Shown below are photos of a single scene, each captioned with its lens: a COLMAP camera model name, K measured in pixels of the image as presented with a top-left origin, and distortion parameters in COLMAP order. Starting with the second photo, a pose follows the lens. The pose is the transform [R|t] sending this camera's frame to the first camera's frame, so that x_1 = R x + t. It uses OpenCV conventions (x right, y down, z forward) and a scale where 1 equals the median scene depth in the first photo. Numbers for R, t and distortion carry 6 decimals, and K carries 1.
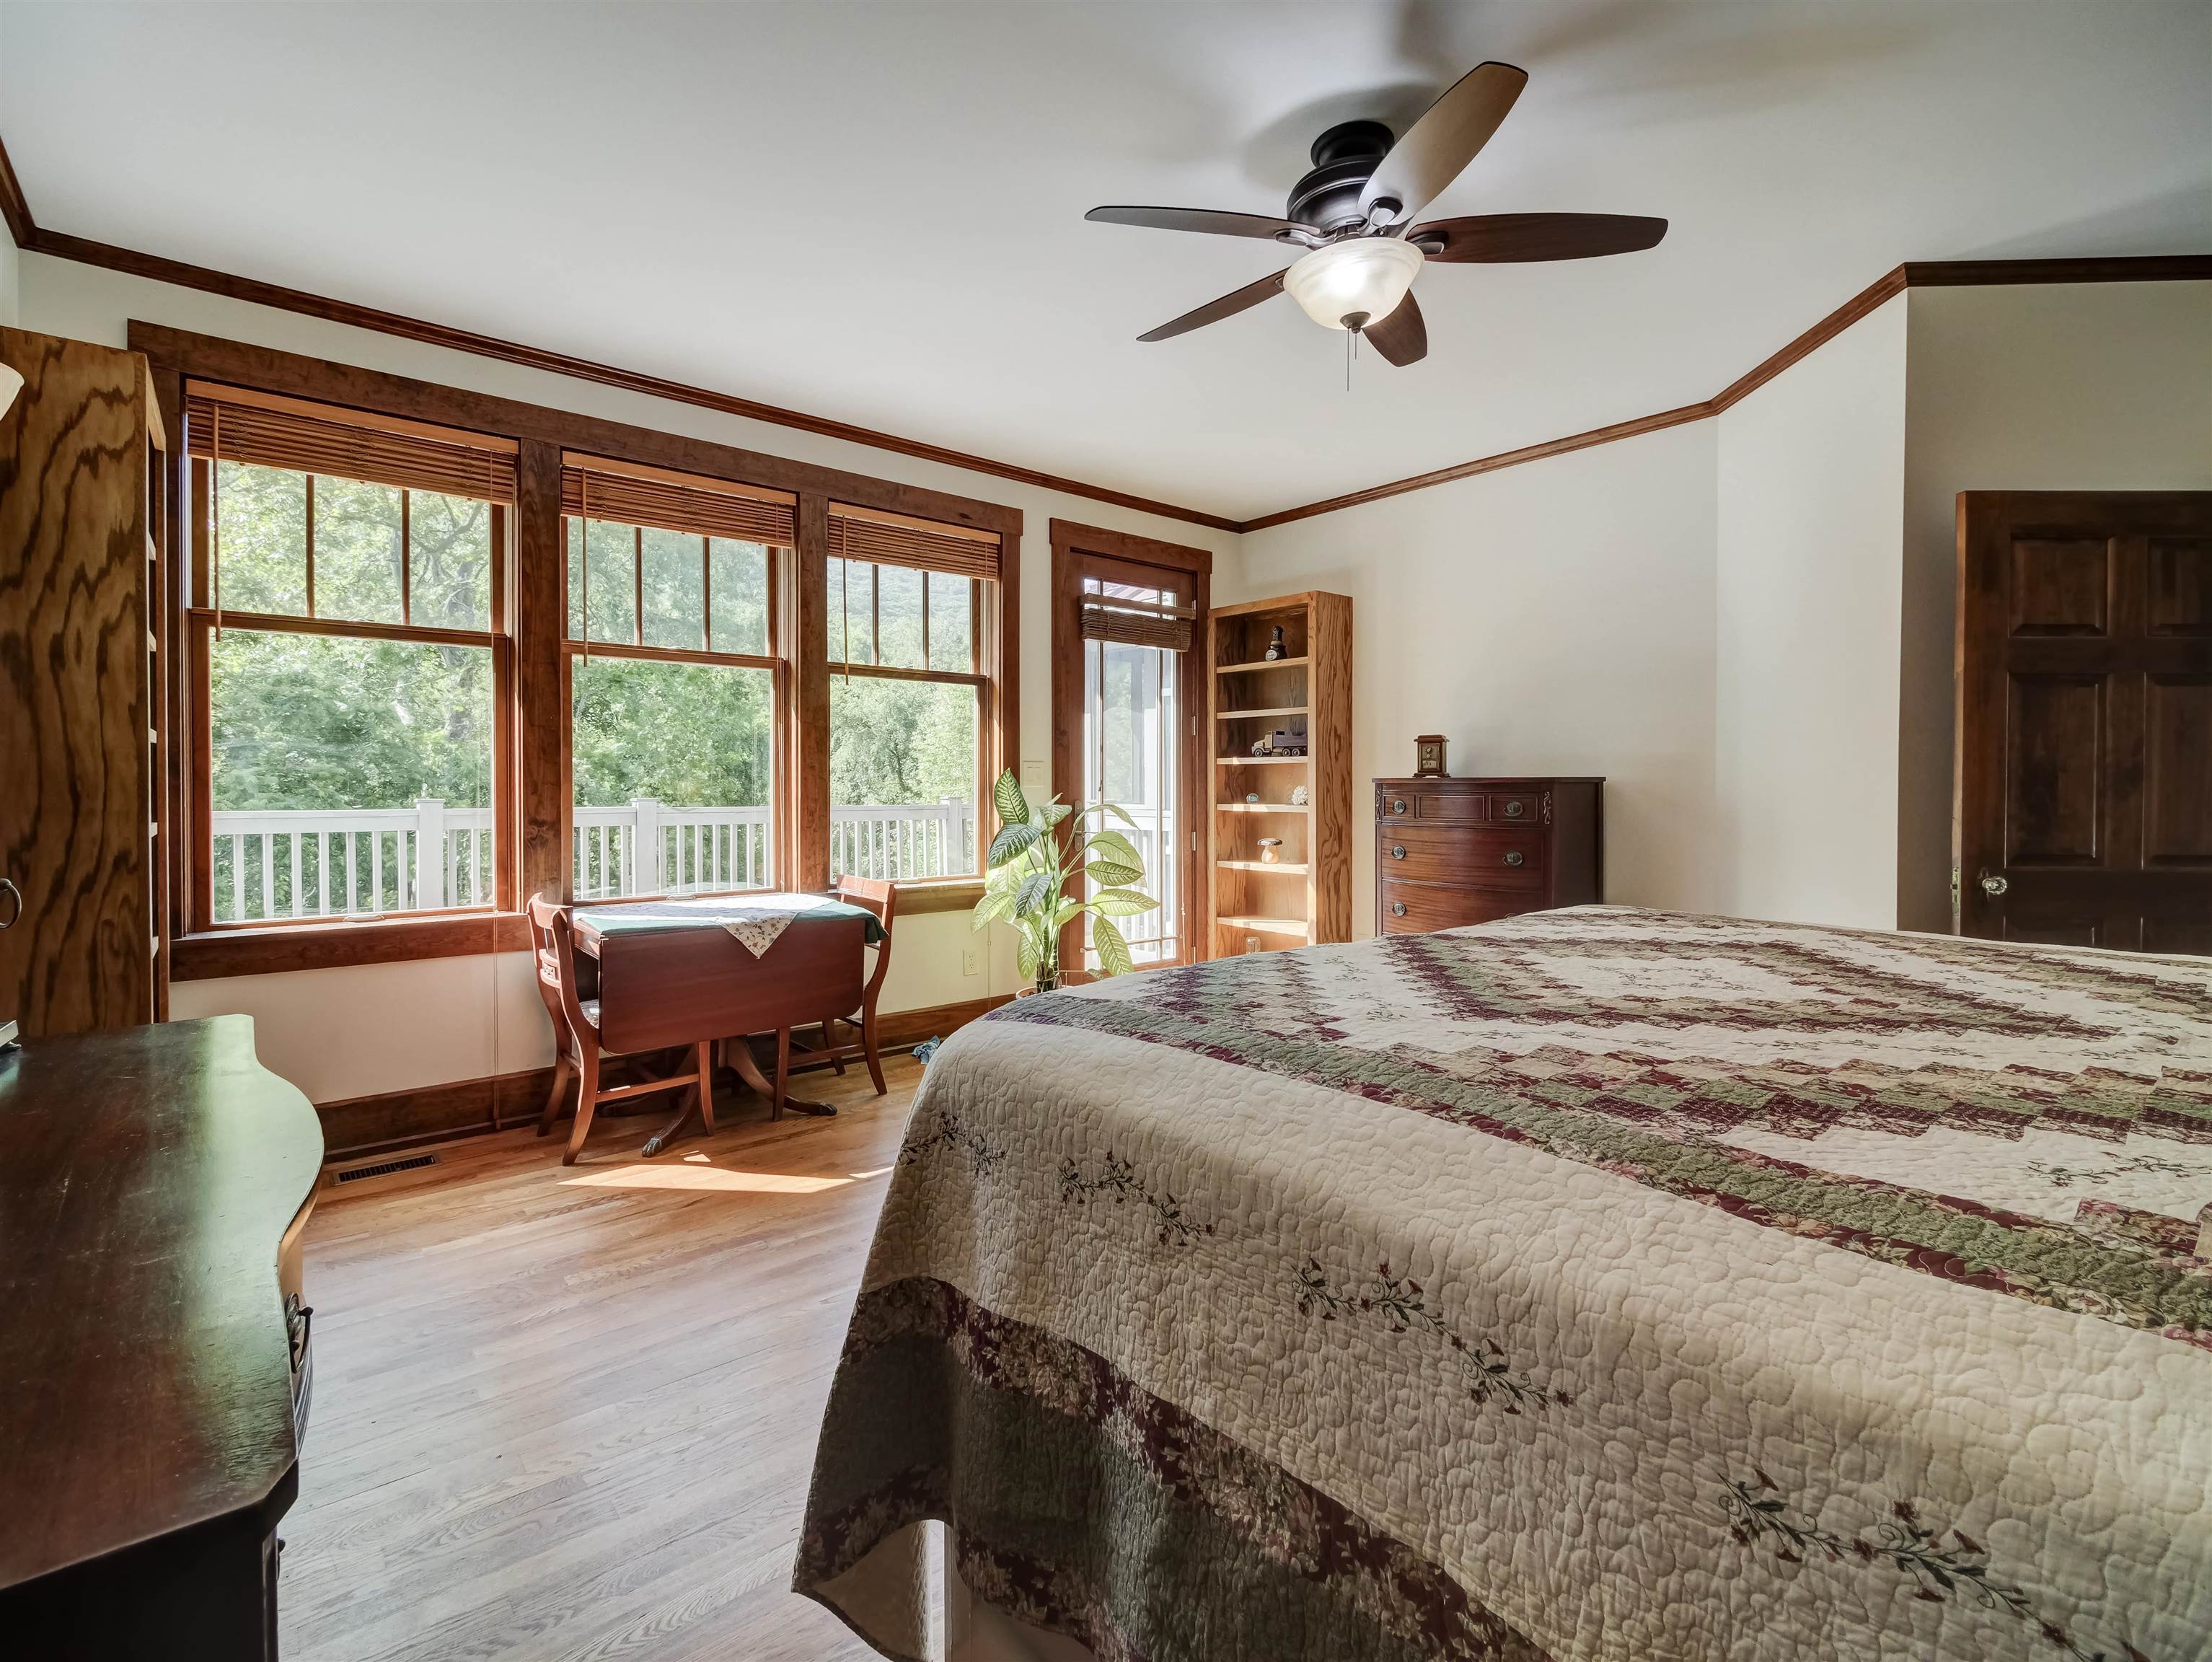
lens RADIAL K [[1090.4, 0, 1112.1], [0, 1090.4, 798.0], [0, 0, 1]] dist [0.001481, 0.000104]
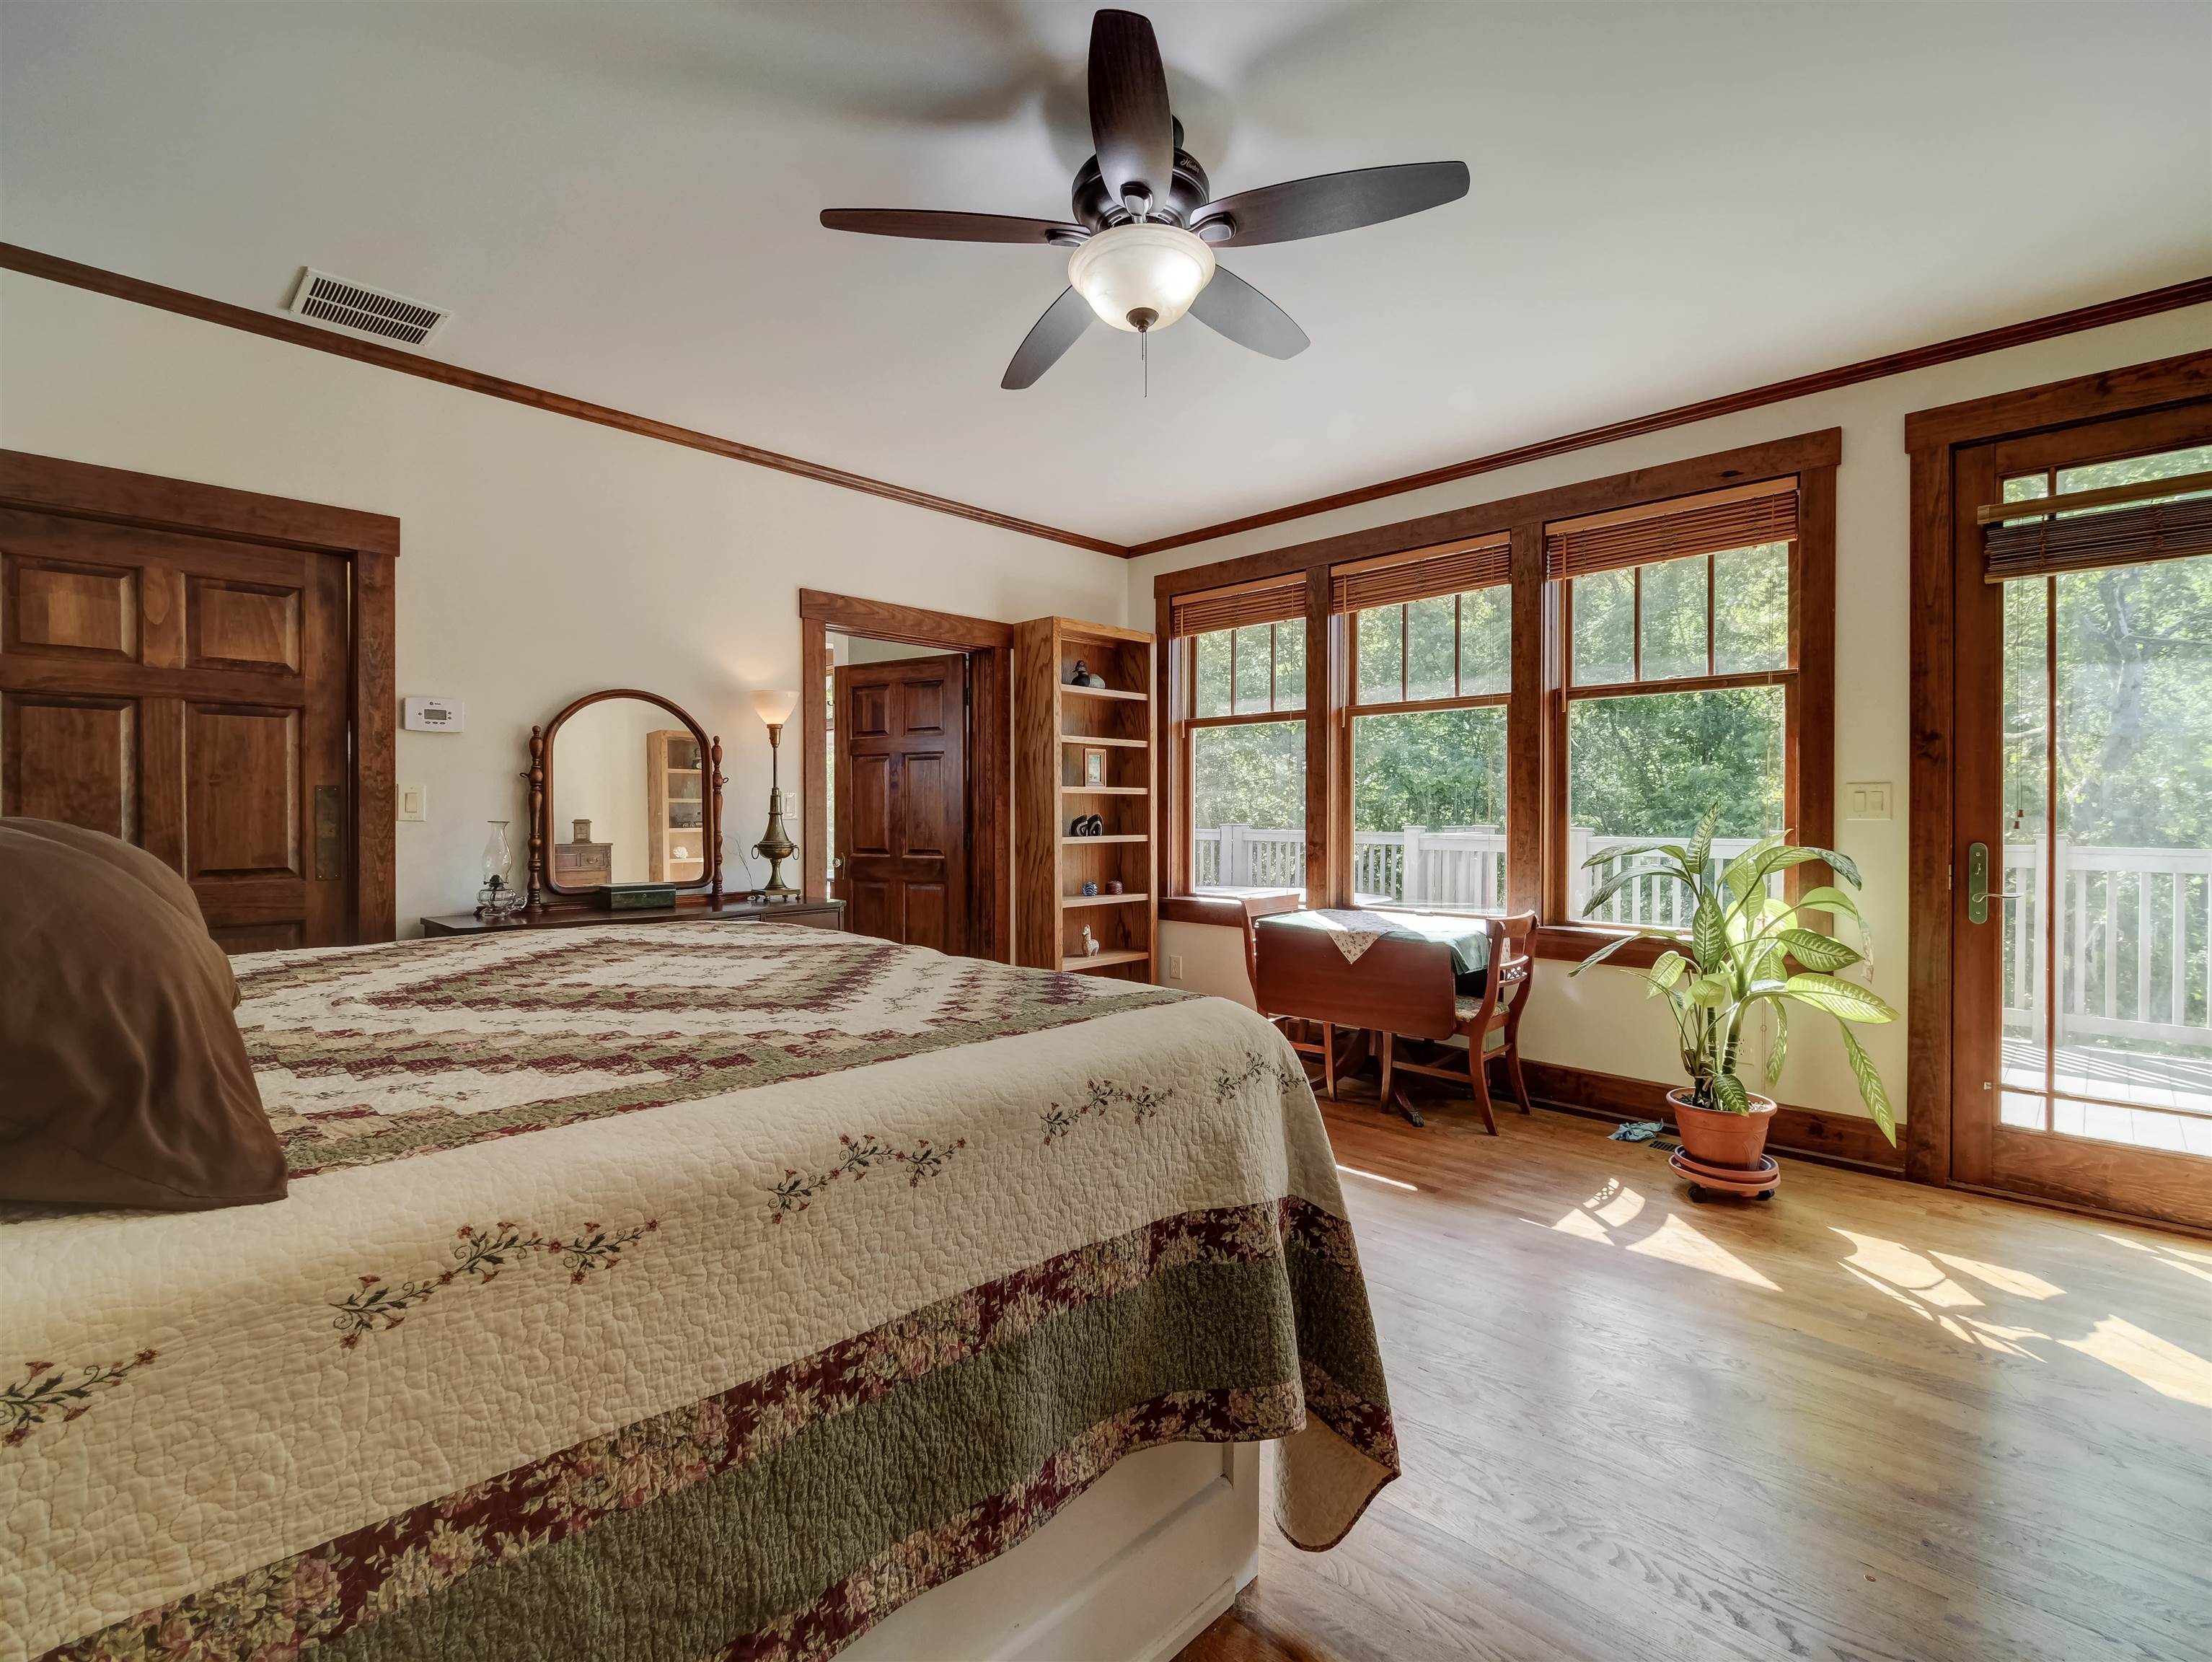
lens RADIAL K [[1026.1, 0, 1106.0], [0, 1026.1, 831.0], [0, 0, 1]] dist [-0.001534, -0.000339]
pose [[0.065631, 0.011405, -0.997779, 0.587883], [-0.014725, 0.999837, 0.010460, -0.002477], [0.997735, 0.014006, 0.065789, 0.515652]]
